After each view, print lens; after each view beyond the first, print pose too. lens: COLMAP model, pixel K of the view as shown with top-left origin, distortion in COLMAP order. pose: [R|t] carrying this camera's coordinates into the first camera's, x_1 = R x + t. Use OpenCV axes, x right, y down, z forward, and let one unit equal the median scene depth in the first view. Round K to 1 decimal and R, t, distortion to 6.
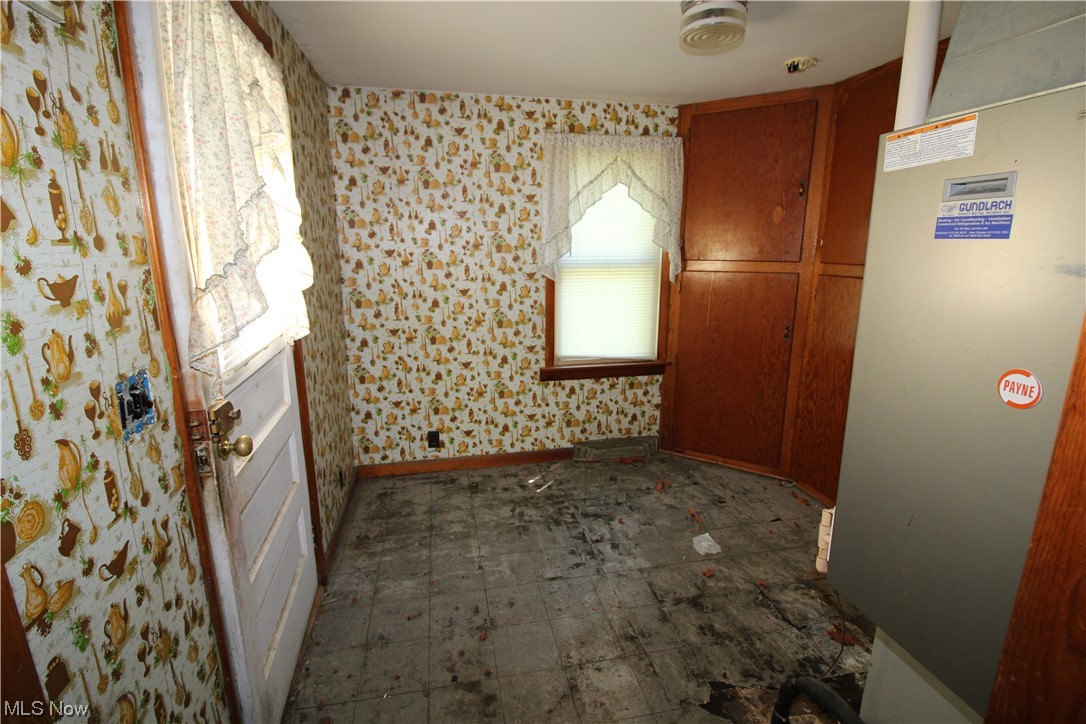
lens RADIAL K [[499.4, 0, 539.0], [0, 499.4, 360.9], [0, 0, 1]] dist [-0.009246, -0.007981]
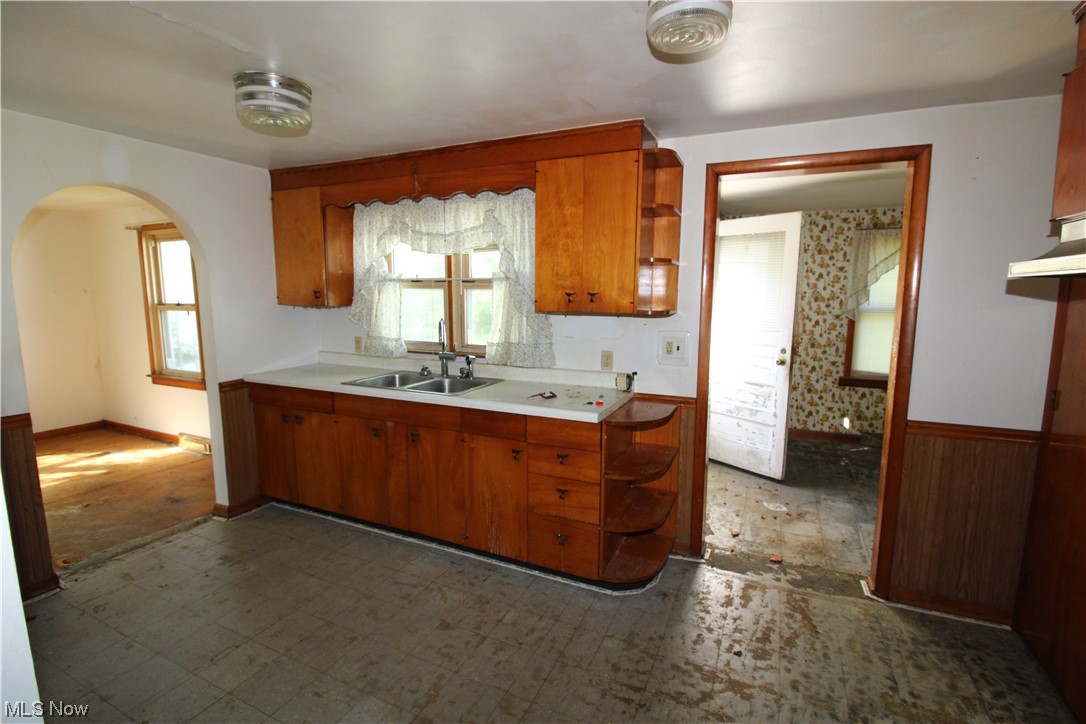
lens RADIAL K [[499.4, 0, 544.7], [0, 499.4, 360.0], [0, 0, 1]] dist [-0.009246, -0.007981]
pose [[0.804413, 0.084074, -0.588091, 0.233218], [-0.139610, 0.988964, -0.049581, 0.229969], [0.577433, 0.121987, 0.807273, -1.051660]]
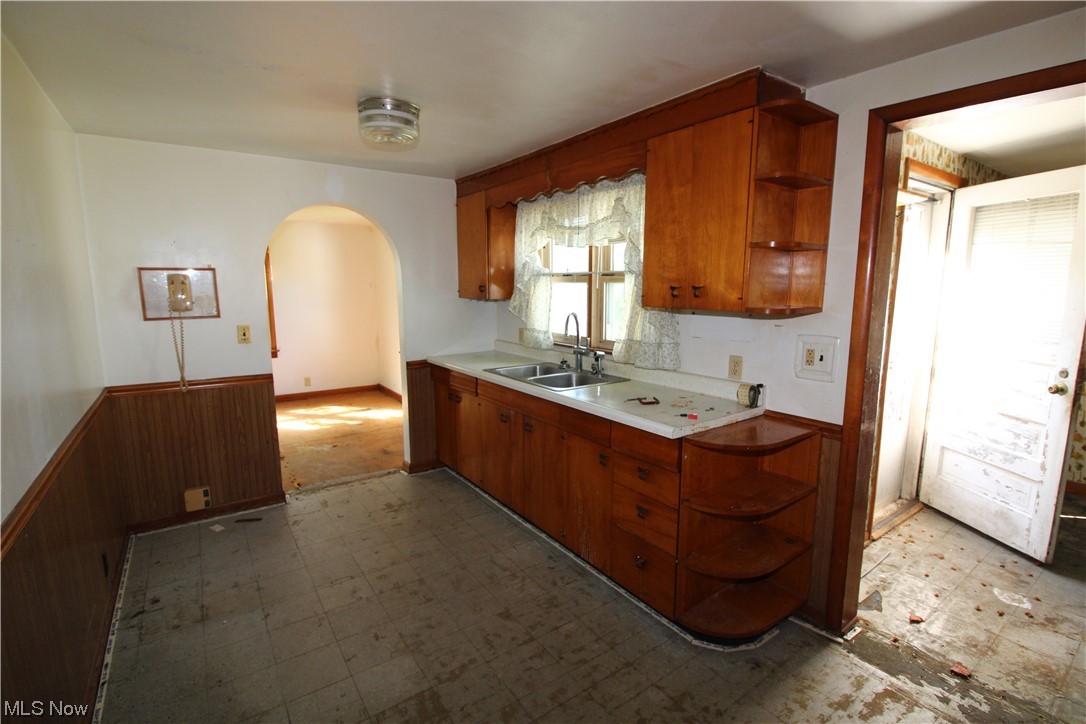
lens RADIAL K [[499.4, 0, 546.1], [0, 499.4, 360.7], [0, 0, 1]] dist [-0.009246, -0.007981]
pose [[0.405210, 0.137158, -0.903876, 0.405845], [-0.206927, 0.976783, 0.055456, 0.157551], [0.890498, 0.164566, 0.424184, -0.748652]]
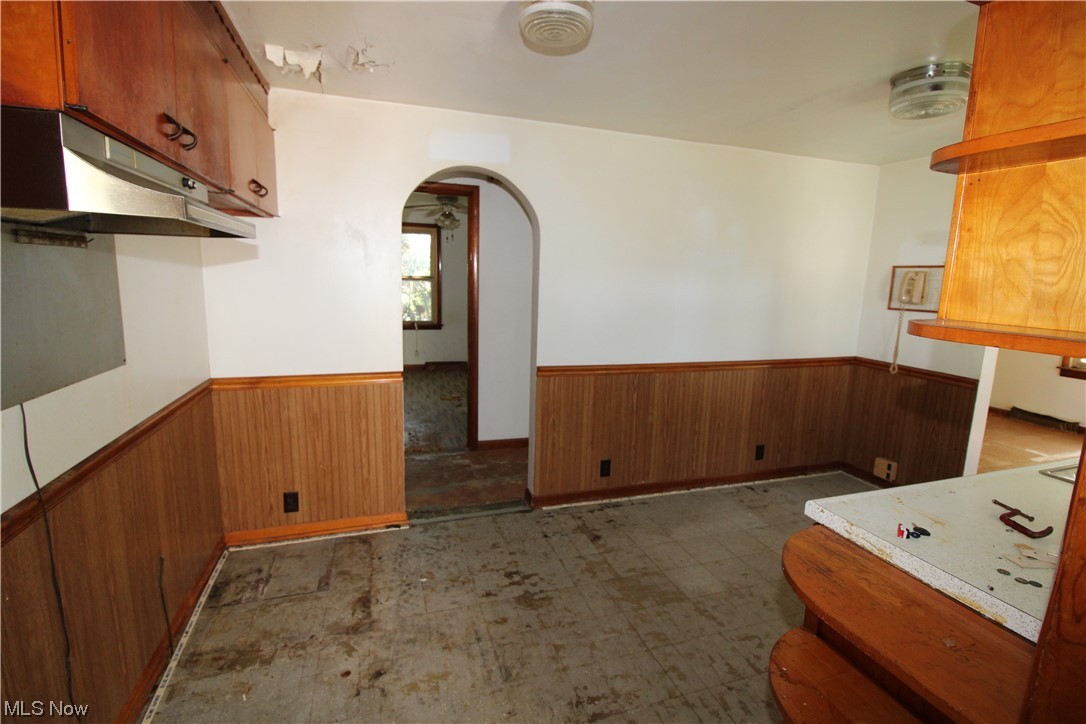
lens RADIAL K [[499.4, 0, 544.3], [0, 499.4, 361.2], [0, 0, 1]] dist [-0.009246, -0.007981]
pose [[-0.992031, -0.006919, -0.125806, 0.089811], [-0.055273, 0.921183, 0.385185, -0.048278], [0.113225, 0.389069, -0.914224, 0.211601]]
